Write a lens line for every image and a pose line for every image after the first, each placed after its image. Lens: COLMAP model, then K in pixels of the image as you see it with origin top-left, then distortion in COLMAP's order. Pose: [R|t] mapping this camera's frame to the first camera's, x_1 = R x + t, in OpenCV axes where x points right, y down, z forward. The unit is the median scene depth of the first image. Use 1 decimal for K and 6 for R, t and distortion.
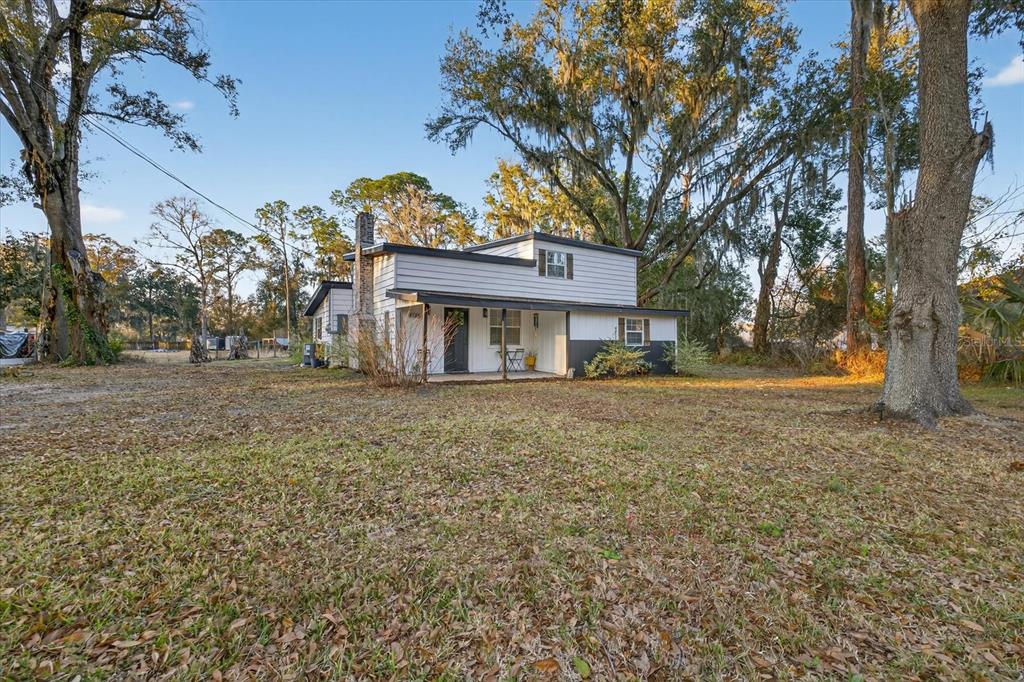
lens RADIAL K [[424.0, 0, 512.1], [0, 424.0, 342.0], [0, 0, 1]] dist [0.006947, -0.000554]
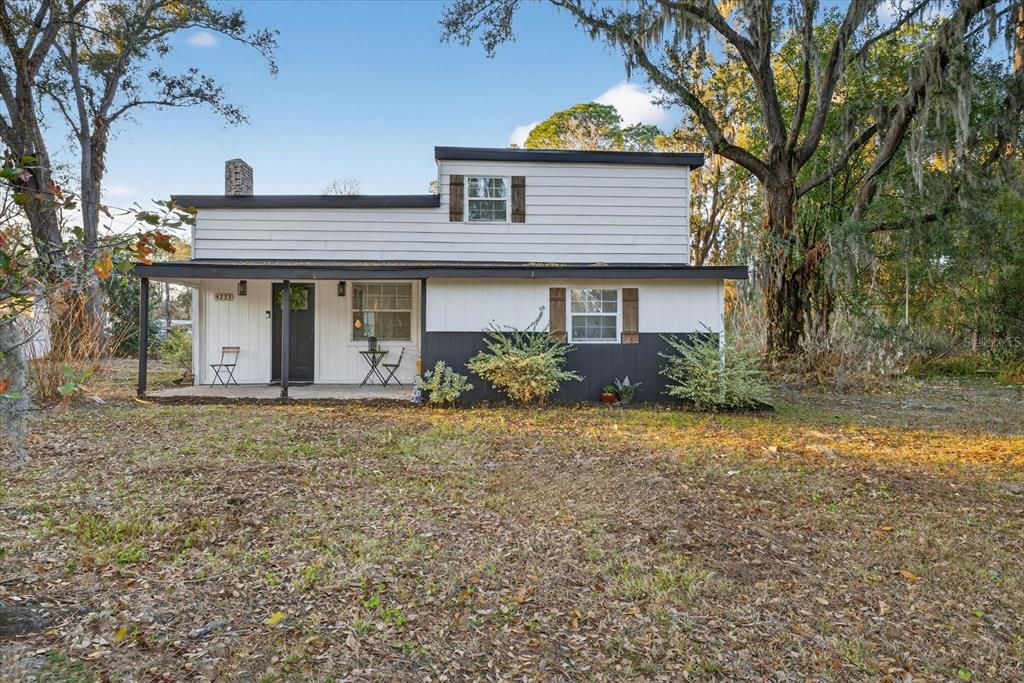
lens RADIAL K [[575.7, 0, 517.9], [0, 575.7, 338.8], [0, 0, 1]] dist [0.001152, 0.005296]
pose [[0.866354, -0.001348, -0.499429, 0.520554], [0.000784, 0.999999, -0.001340, 0.004766], [0.499430, 0.000769, 0.866354, 0.356166]]
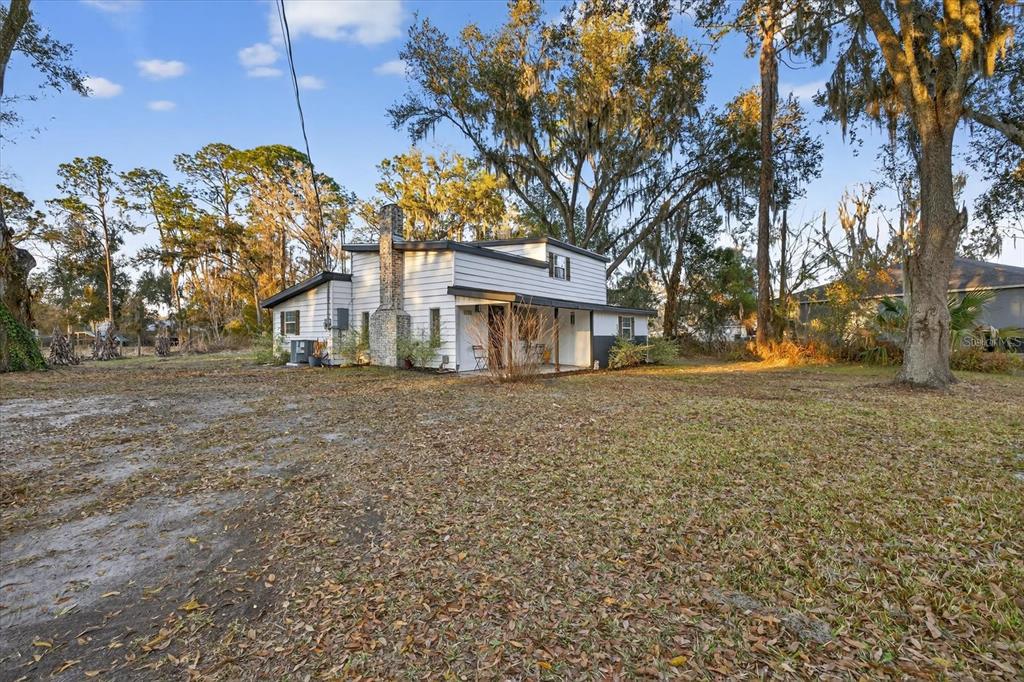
lens RADIAL K [[424.0, 0, 504.2], [0, 424.0, 339.5], [0, 0, 1]] dist [0.006947, -0.000554]
pose [[0.944657, -0.007688, 0.327970, -0.395086], [0.003541, 0.999906, 0.013241, -0.008912], [-0.328041, -0.011346, 0.944595, 0.004359]]
